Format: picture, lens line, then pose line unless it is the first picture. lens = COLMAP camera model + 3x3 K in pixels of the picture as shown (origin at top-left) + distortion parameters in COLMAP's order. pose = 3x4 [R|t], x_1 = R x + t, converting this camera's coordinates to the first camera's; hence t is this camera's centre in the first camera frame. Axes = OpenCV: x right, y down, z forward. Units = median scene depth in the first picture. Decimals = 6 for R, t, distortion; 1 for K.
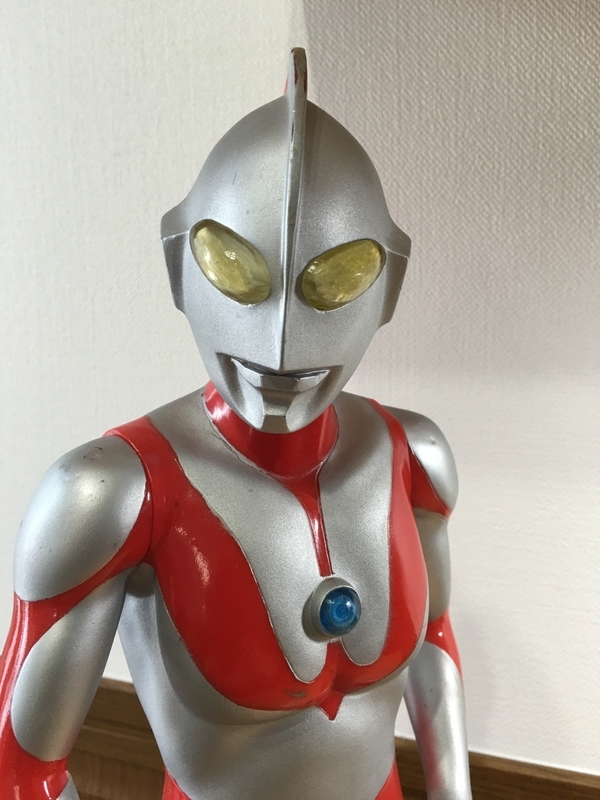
lens RADIAL K [[705.0, 0, 300.0], [0, 705.0, 400.0], [0, 0, 1]] dist [0.066327, -0.121335]
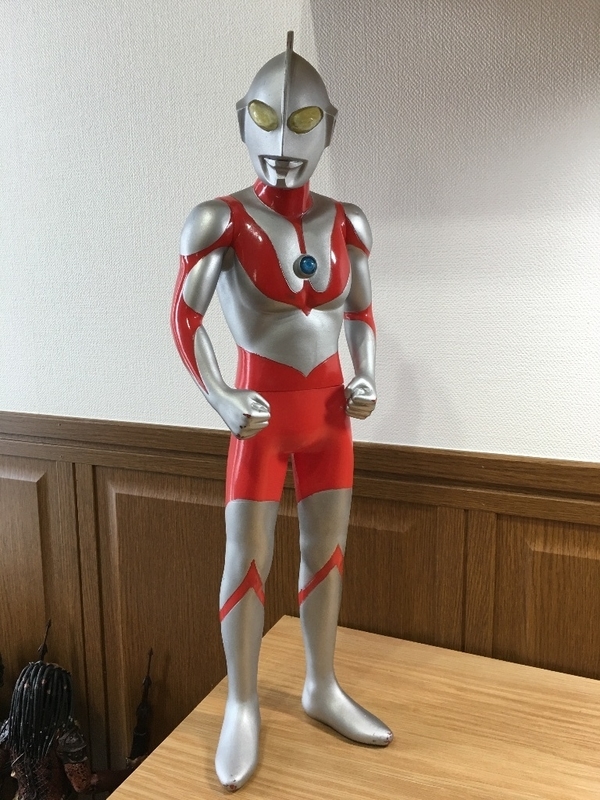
lens RADIAL K [[679.2, 0, 300.0], [0, 679.2, 400.0], [0, 0, 1]] dist [0.084405, -0.139321]
pose [[0.998133, 0.001419, -0.061067, 0.183790], [0.001941, 0.998489, 0.054920, 0.674965], [0.061053, -0.054936, 0.996622, -1.497991]]
